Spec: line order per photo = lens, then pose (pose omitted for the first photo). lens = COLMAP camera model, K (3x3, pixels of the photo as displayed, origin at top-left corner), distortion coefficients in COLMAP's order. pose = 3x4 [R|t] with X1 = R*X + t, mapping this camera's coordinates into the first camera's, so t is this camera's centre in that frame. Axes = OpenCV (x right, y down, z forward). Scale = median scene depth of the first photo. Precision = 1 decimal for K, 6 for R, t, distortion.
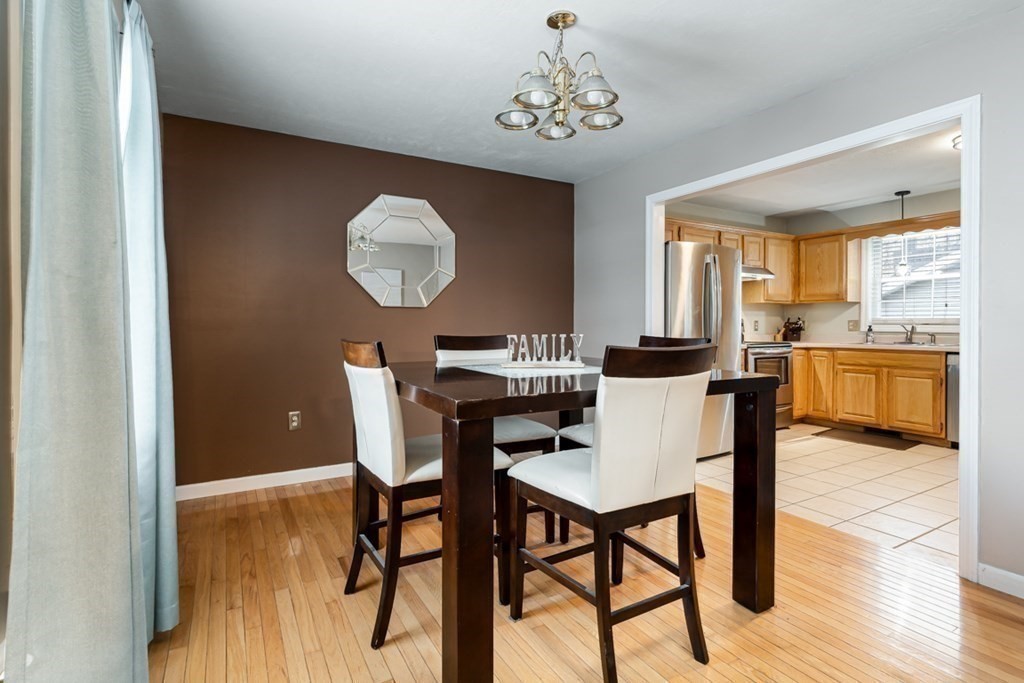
lens RADIAL K [[493.0, 0, 516.0], [0, 493.0, 328.0], [0, 0, 1]] dist [0.001544, 0.000602]
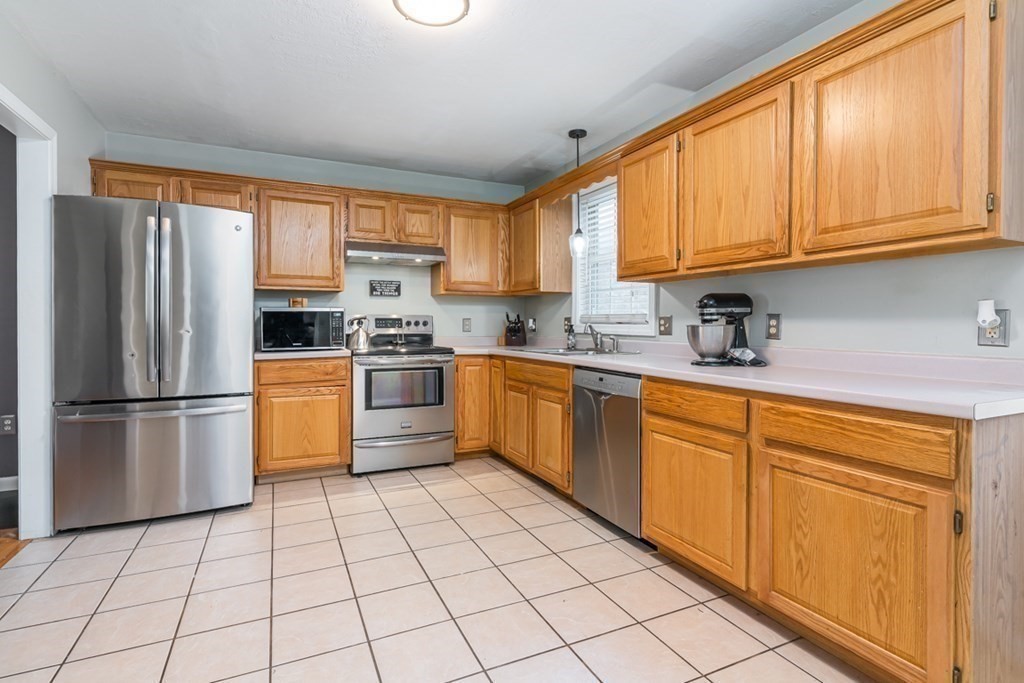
lens RADIAL K [[493.0, 0, 516.0], [0, 493.0, 328.0], [0, 0, 1]] dist [0.001544, 0.000602]
pose [[0.997053, 0.000521, -0.076719, 0.715818], [-0.000515, 1.000000, 0.000105, -0.000271], [0.076719, -0.000066, 0.997053, 0.288850]]
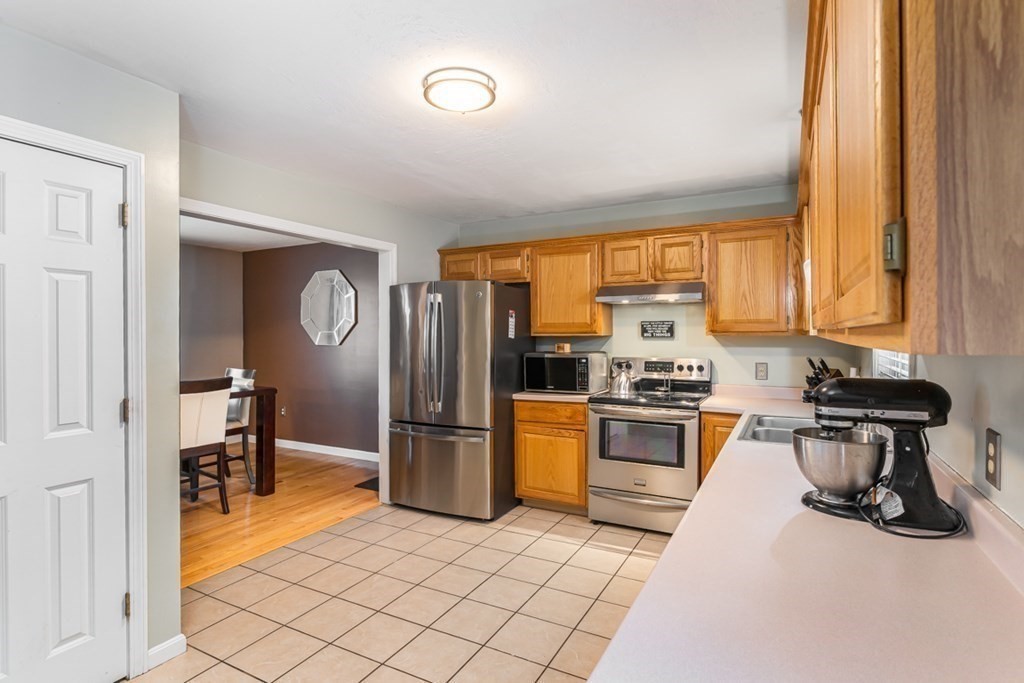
lens RADIAL K [[525.8, 0, 526.9], [0, 525.8, 334.9], [0, 0, 1]] dist [-0.002801, -0.000131]
pose [[0.537989, 0.002203, -0.842949, 1.004886], [-0.003702, 0.999993, 0.000251, -0.054853], [0.842943, 0.002985, 0.537994, 0.474583]]
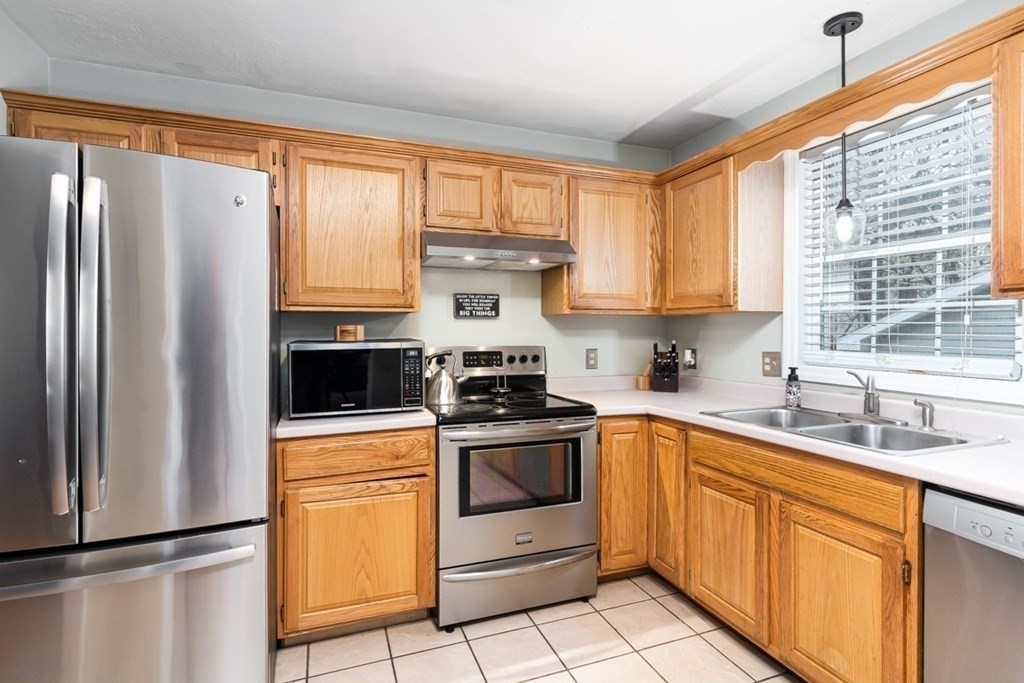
lens RADIAL K [[507.1, 0, 510.9], [0, 507.1, 331.3], [0, 0, 1]] dist [0.001873, 0.000424]
pose [[0.985495, 0.001325, -0.169700, 0.570353], [-0.001808, 0.999995, -0.002690, -0.035540], [0.169695, 0.002958, 0.985492, 0.547248]]
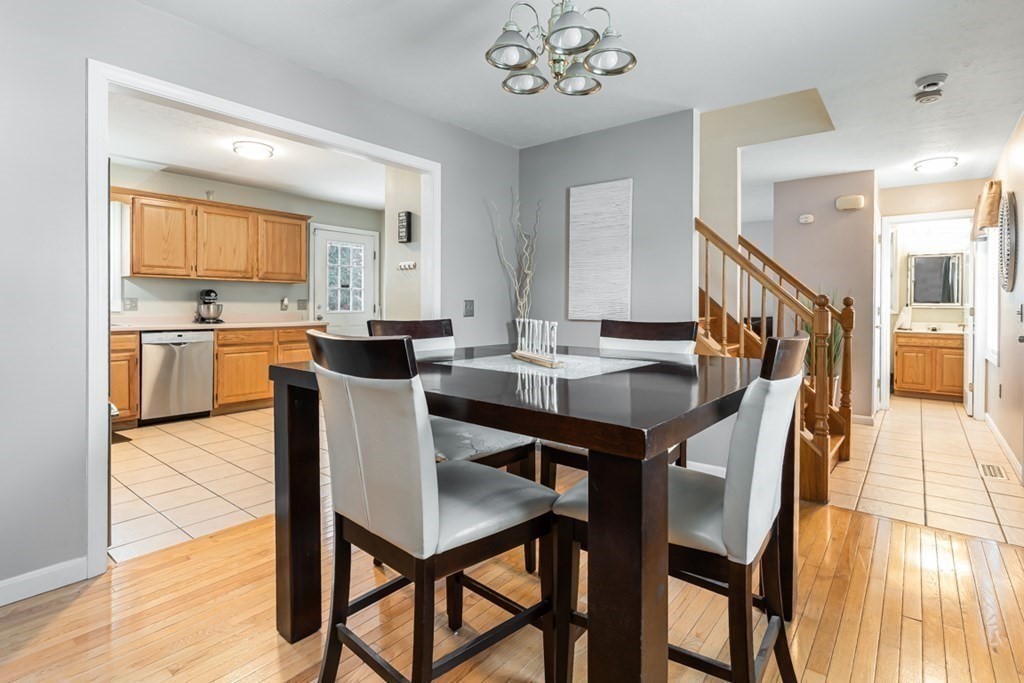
lens RADIAL K [[515.1, 0, 507.2], [0, 515.1, 308.0], [0, 0, 1]] dist [-0.002123, -0.000138]
pose [[-0.354558, -0.005881, 0.935016, -0.296868], [0.004561, 0.999957, 0.008020, -0.001709], [-0.935023, 0.007108, -0.354516, 0.574237]]
